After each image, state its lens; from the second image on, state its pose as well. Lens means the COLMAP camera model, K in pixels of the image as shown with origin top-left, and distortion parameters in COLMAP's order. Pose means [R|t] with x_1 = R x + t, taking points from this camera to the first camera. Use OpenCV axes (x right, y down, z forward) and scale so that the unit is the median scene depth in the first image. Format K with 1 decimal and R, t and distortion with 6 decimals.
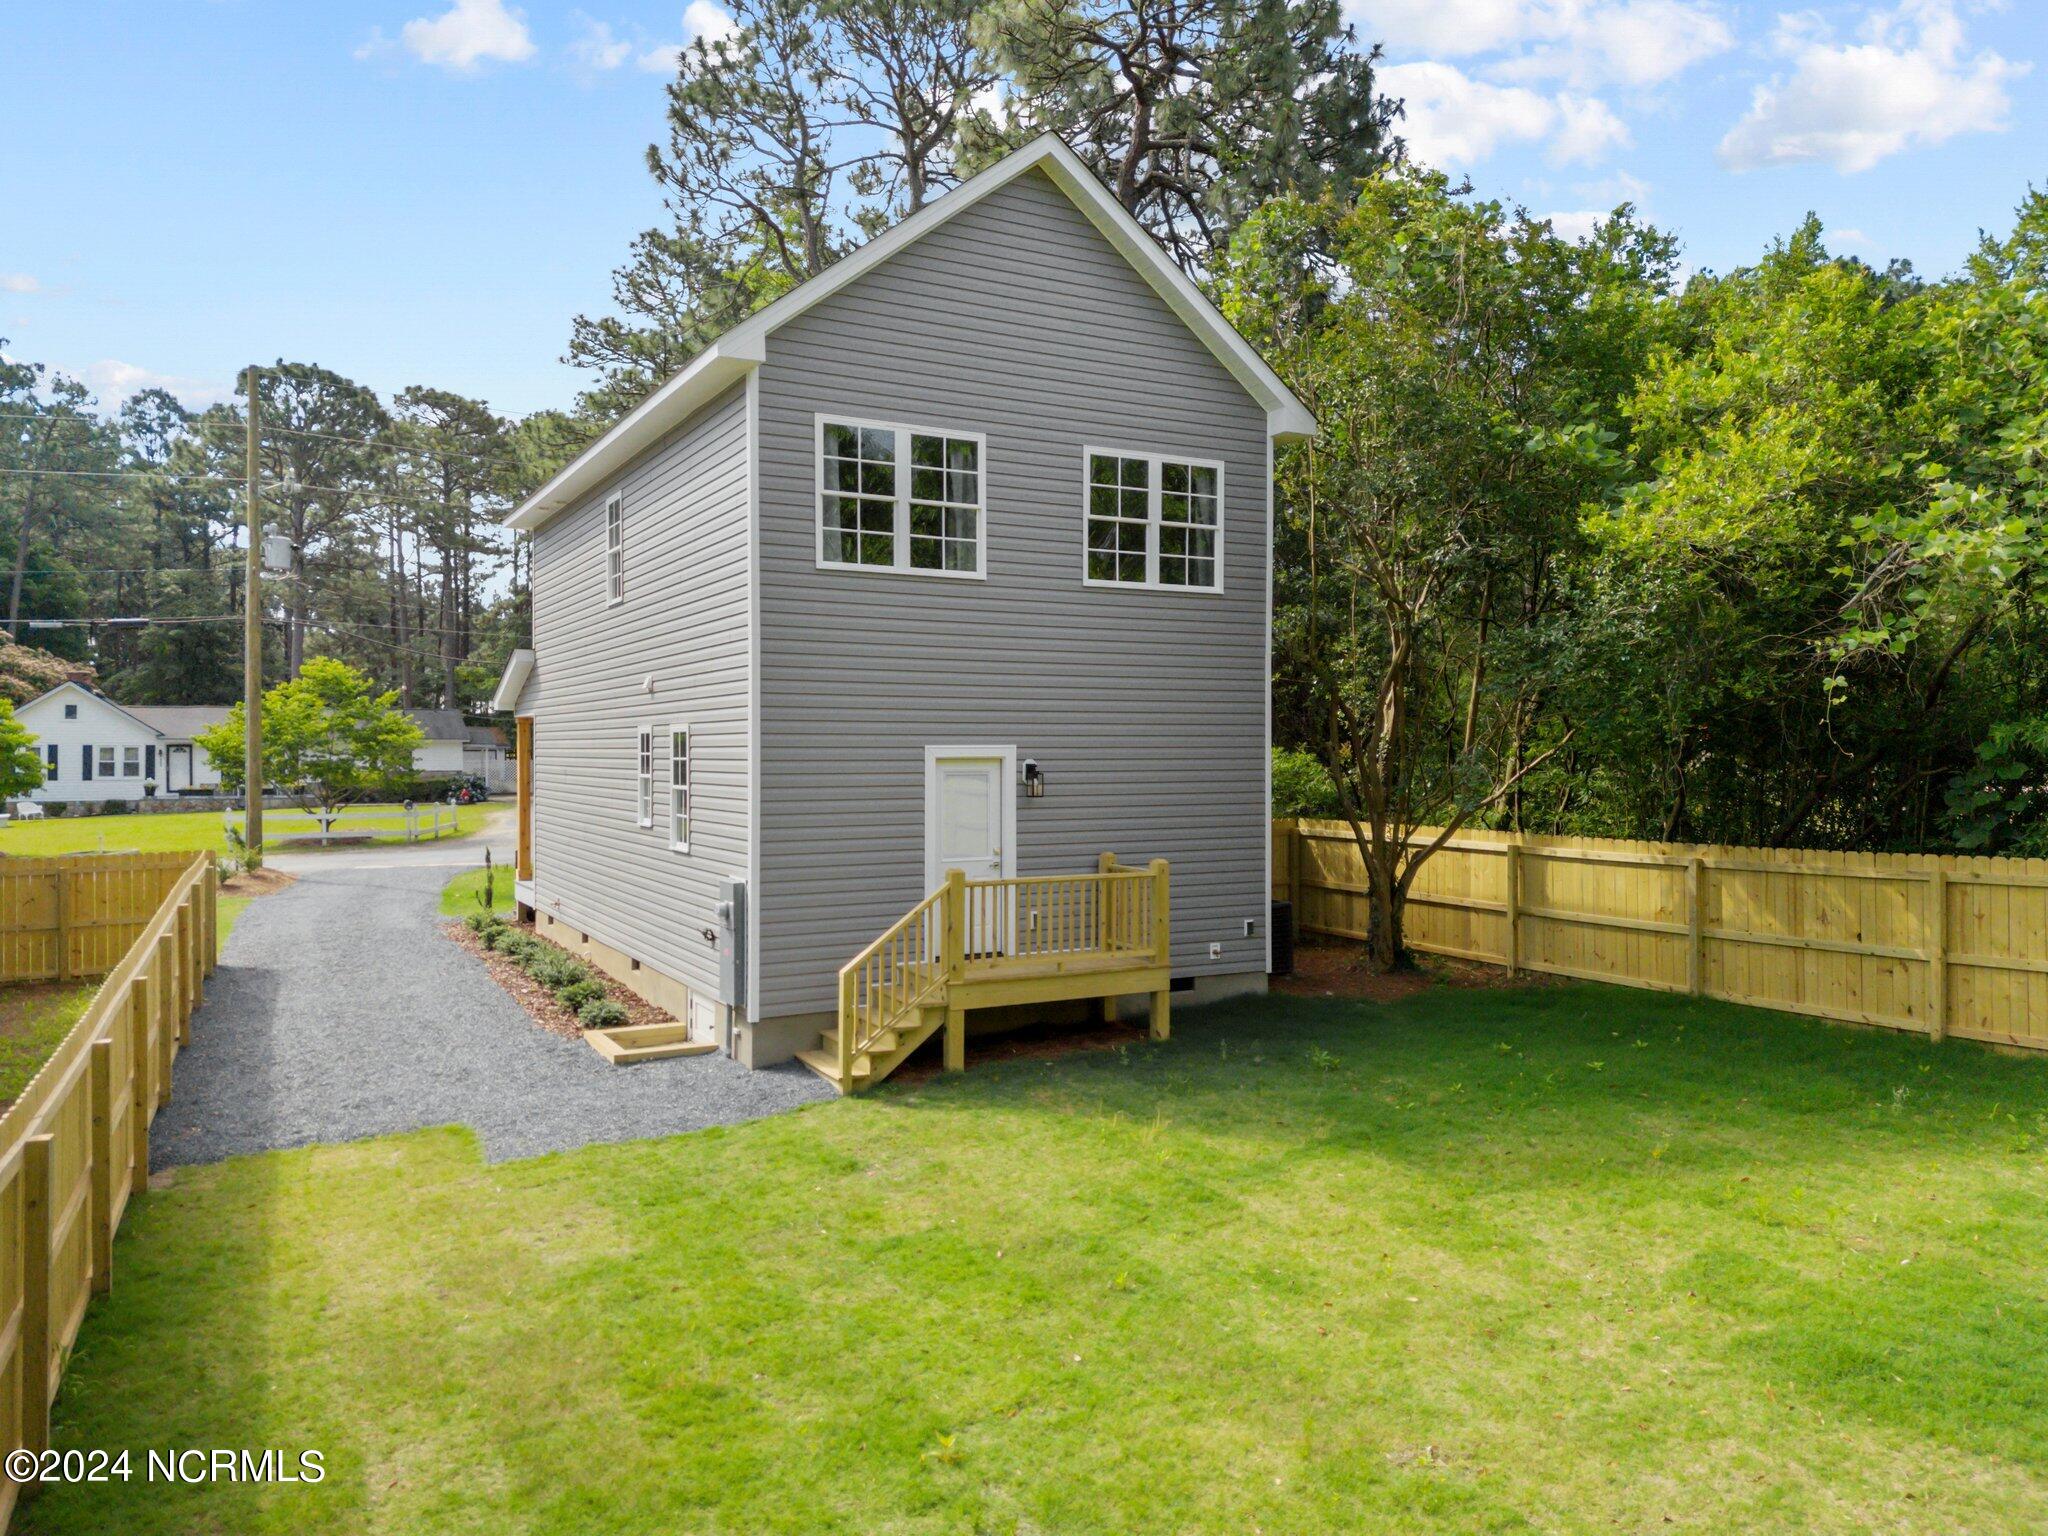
lens RADIAL K [[1438.2, 0, 1025.0], [0, 1438.2, 758.0], [0, 0, 1]] dist [0.066613, -0.053691]
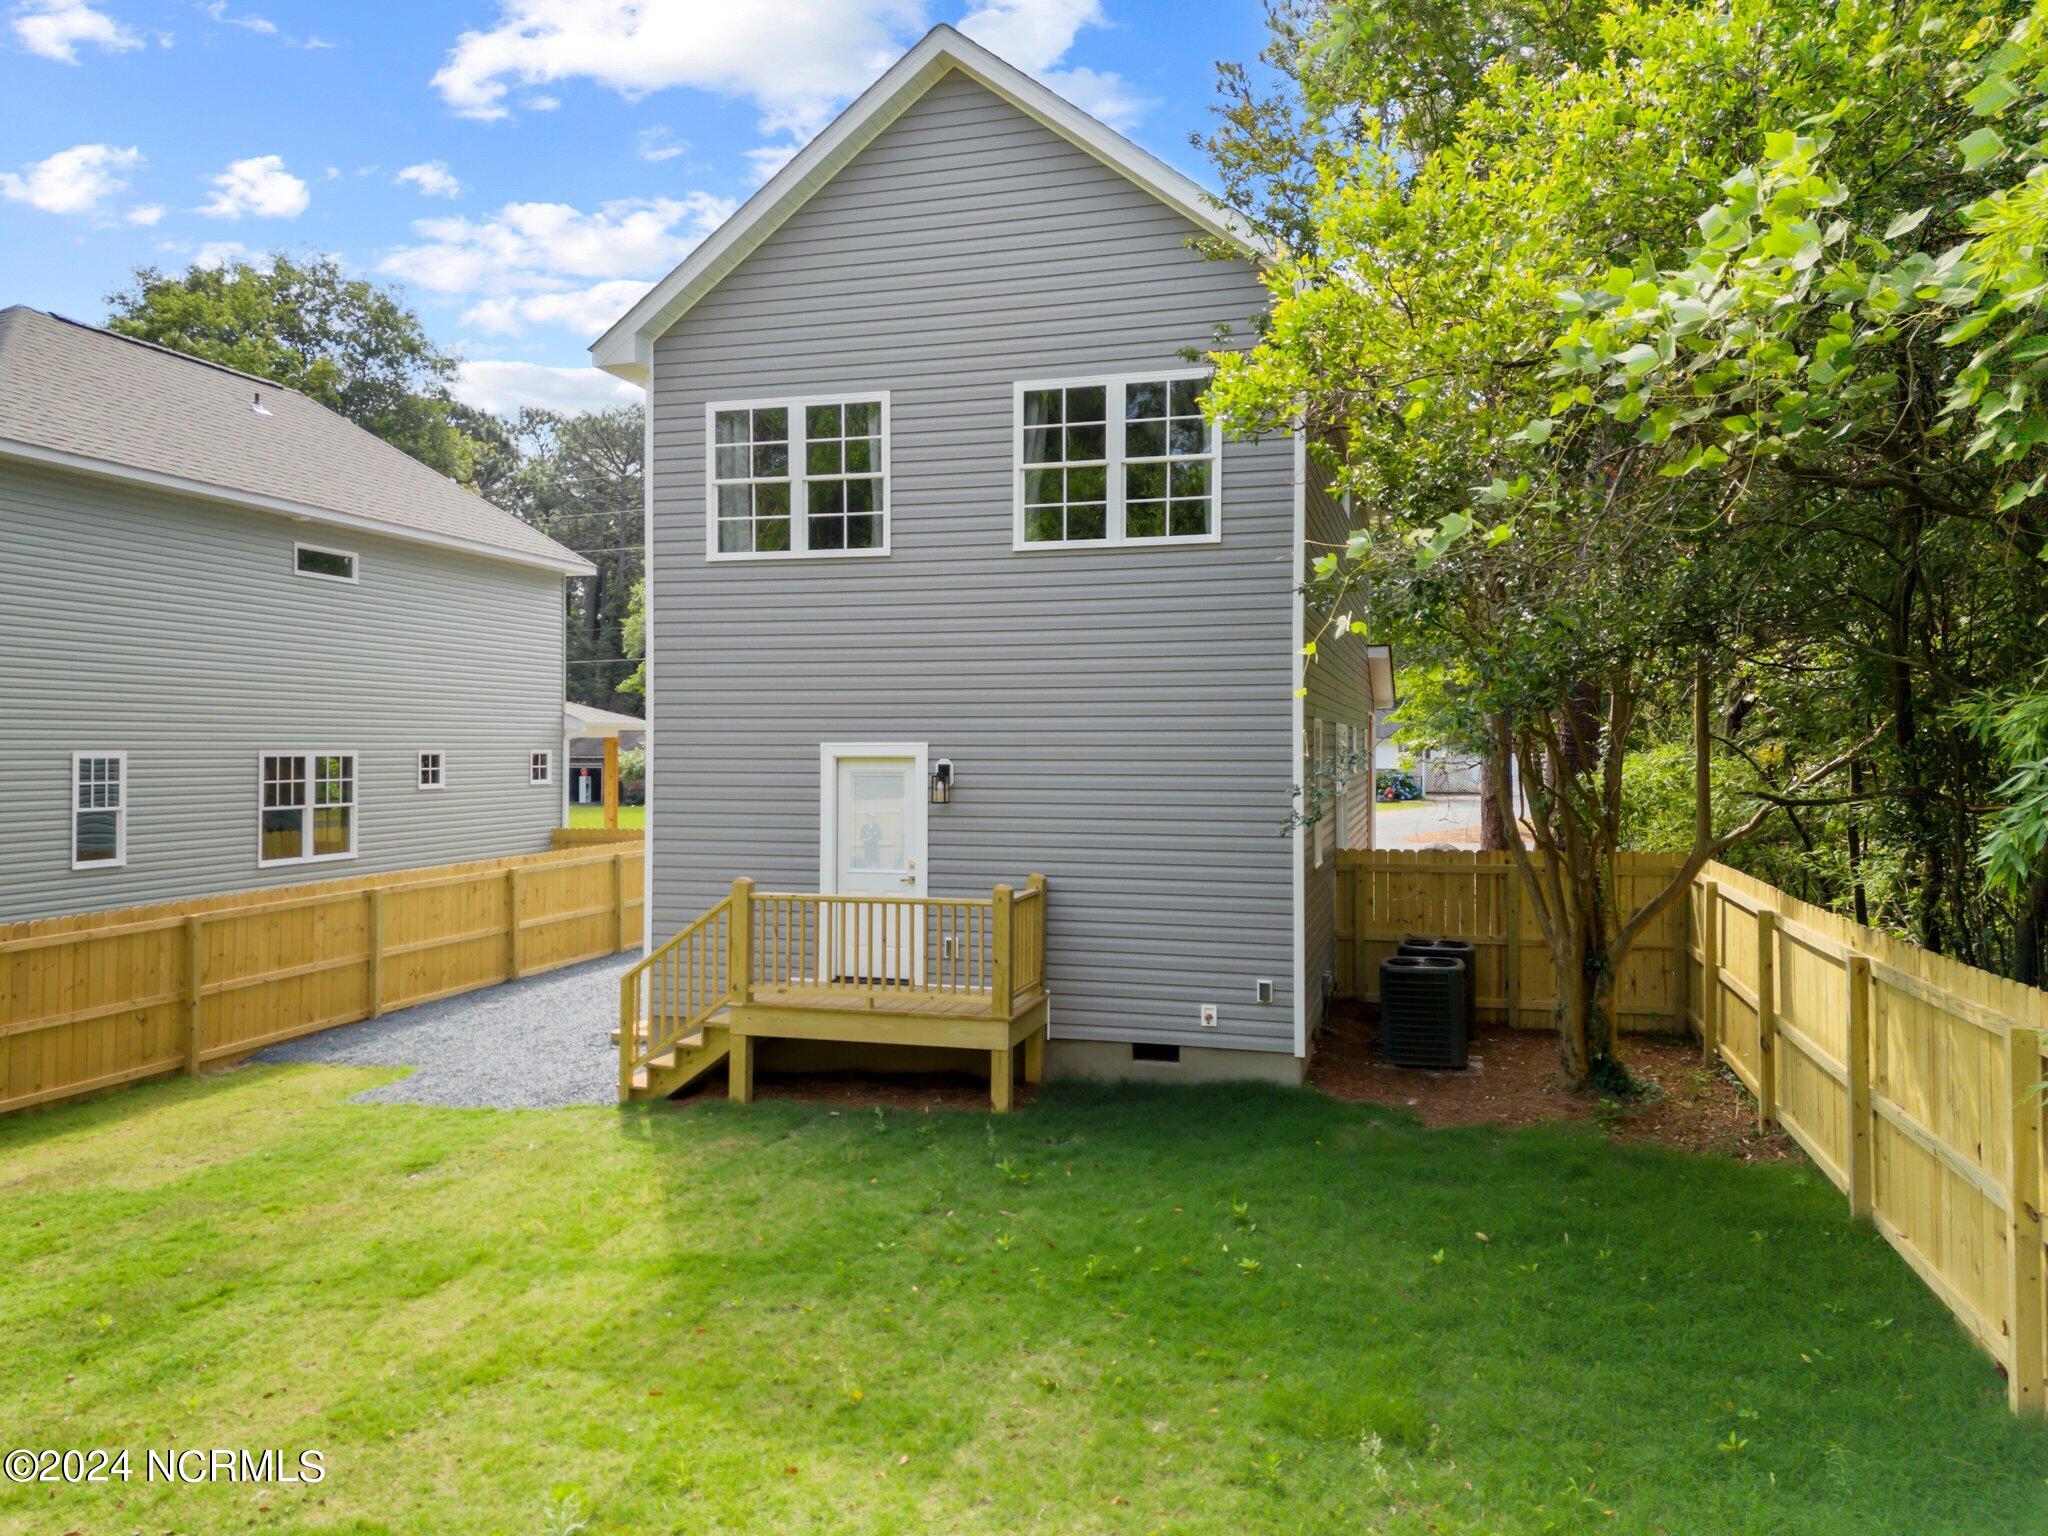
lens RADIAL K [[1444.8, 0, 1026.1], [0, 1444.8, 747.5], [0, 0, 1]] dist [0.062112, -0.045119]
pose [[0.710822, 0.002691, -0.703367, 0.667953], [-0.007364, 0.999966, -0.003617, -0.003617], [0.703333, 0.007750, 0.710818, 0.435868]]
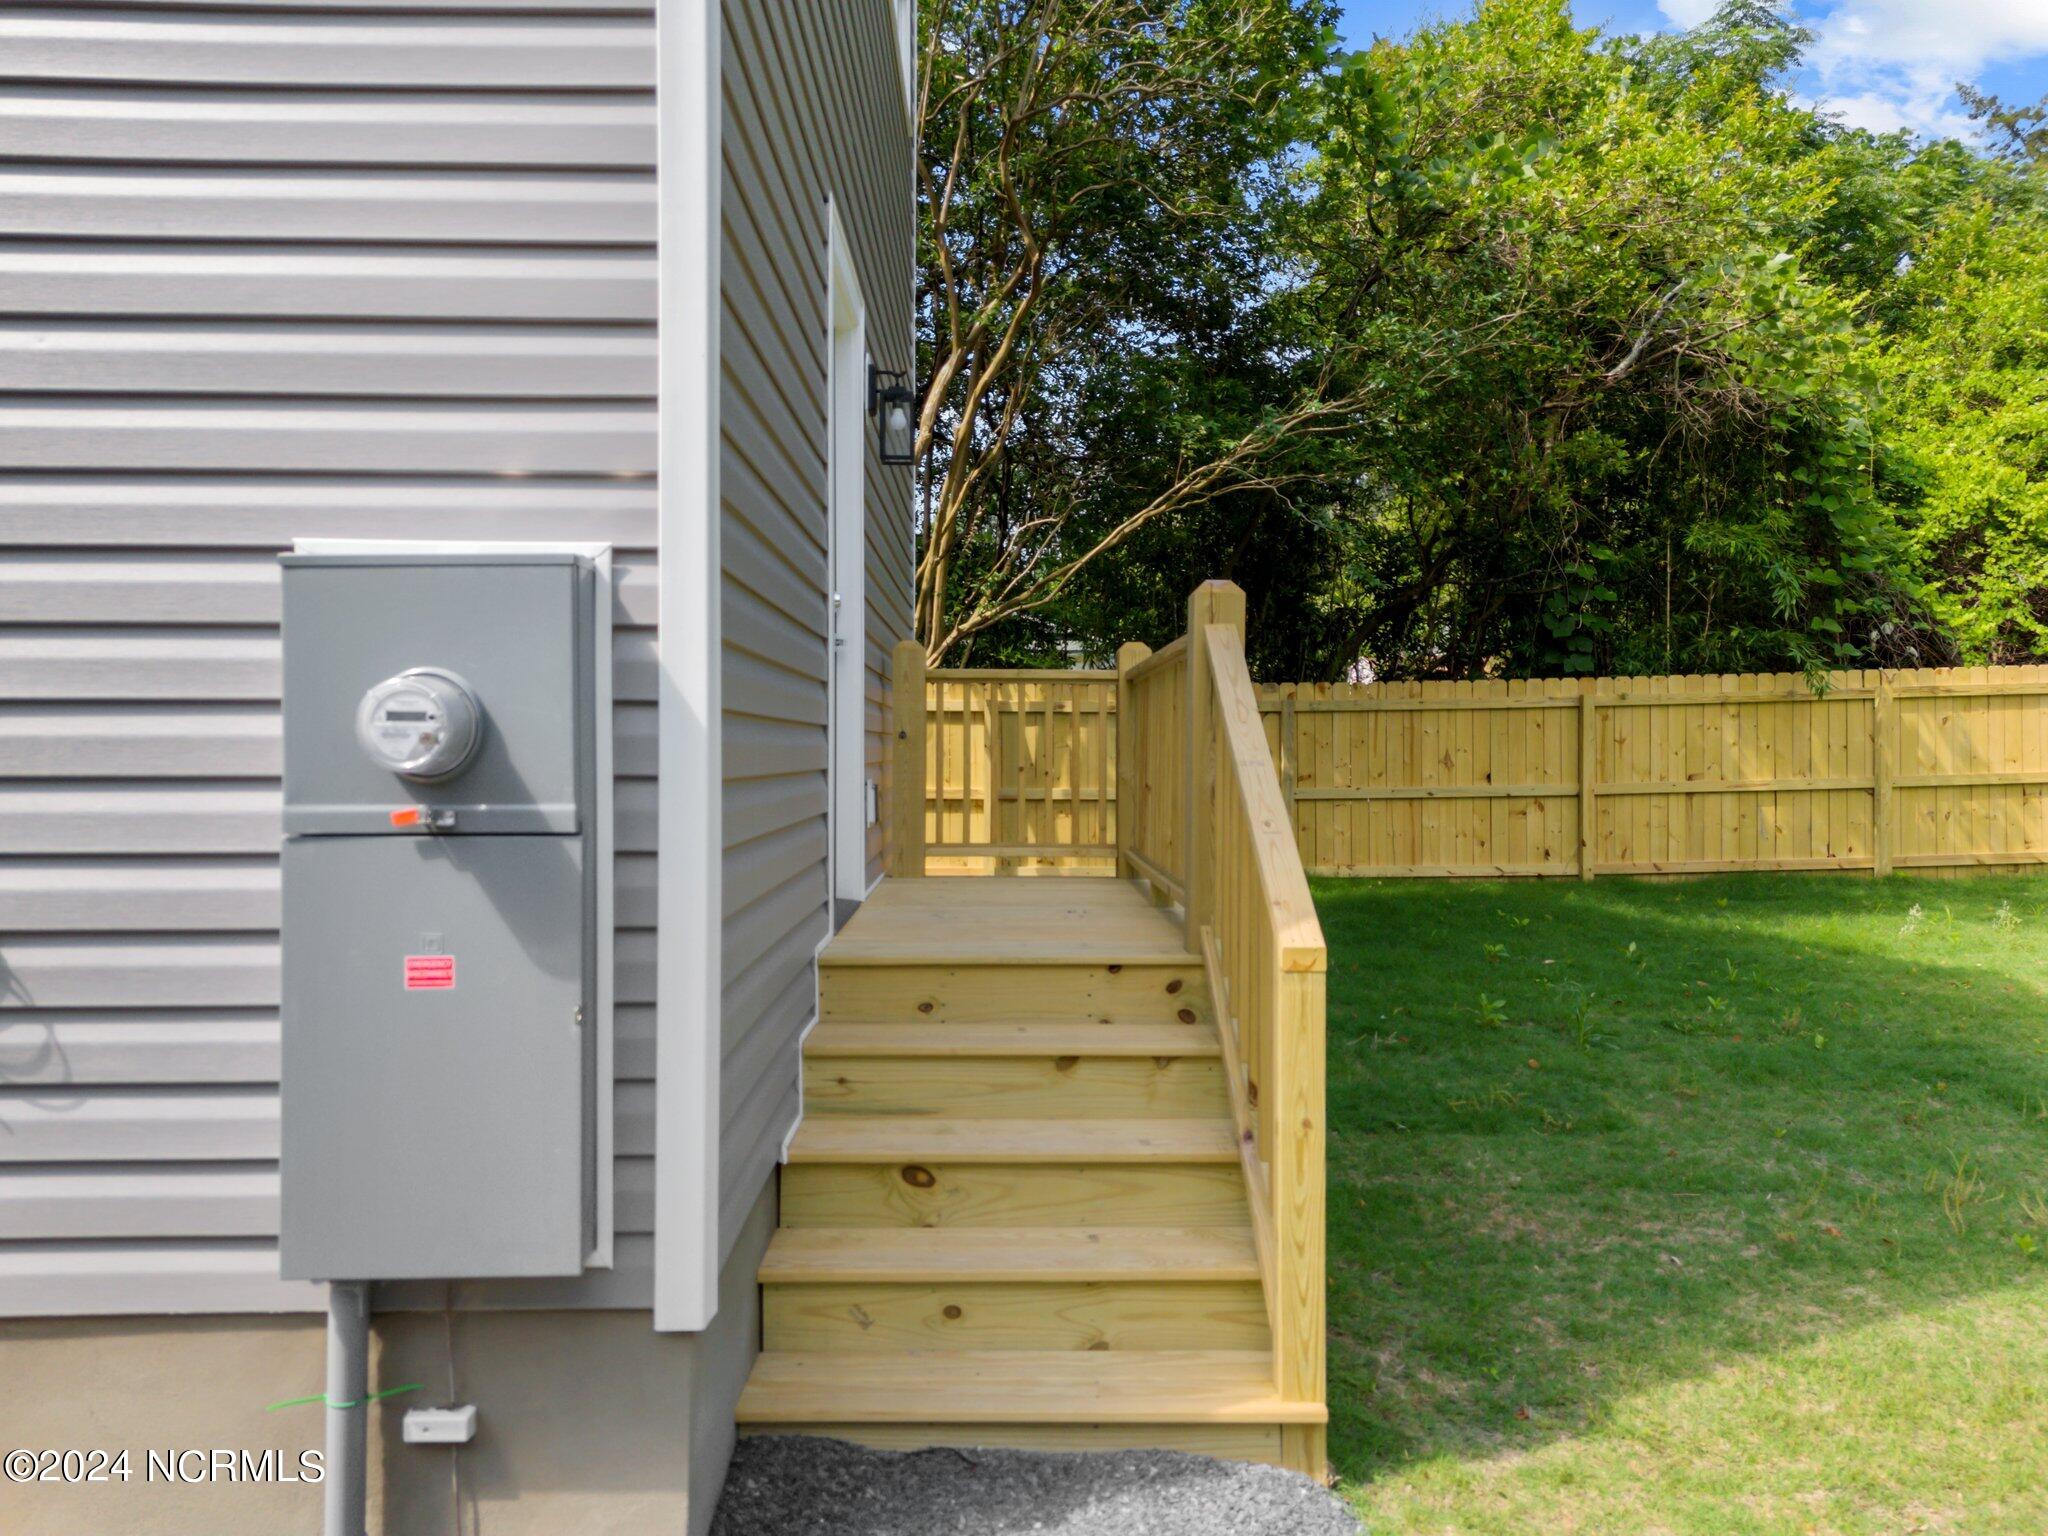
lens RADIAL K [[1438.2, 0, 1025.0], [0, 1438.2, 758.0], [0, 0, 1]] dist [0.066613, -0.053691]
pose [[0.462483, -0.002285, 0.886625, -0.312840], [0.005590, 0.999984, -0.000339, 0.106100], [-0.886610, 0.005113, 0.462489, 0.823156]]
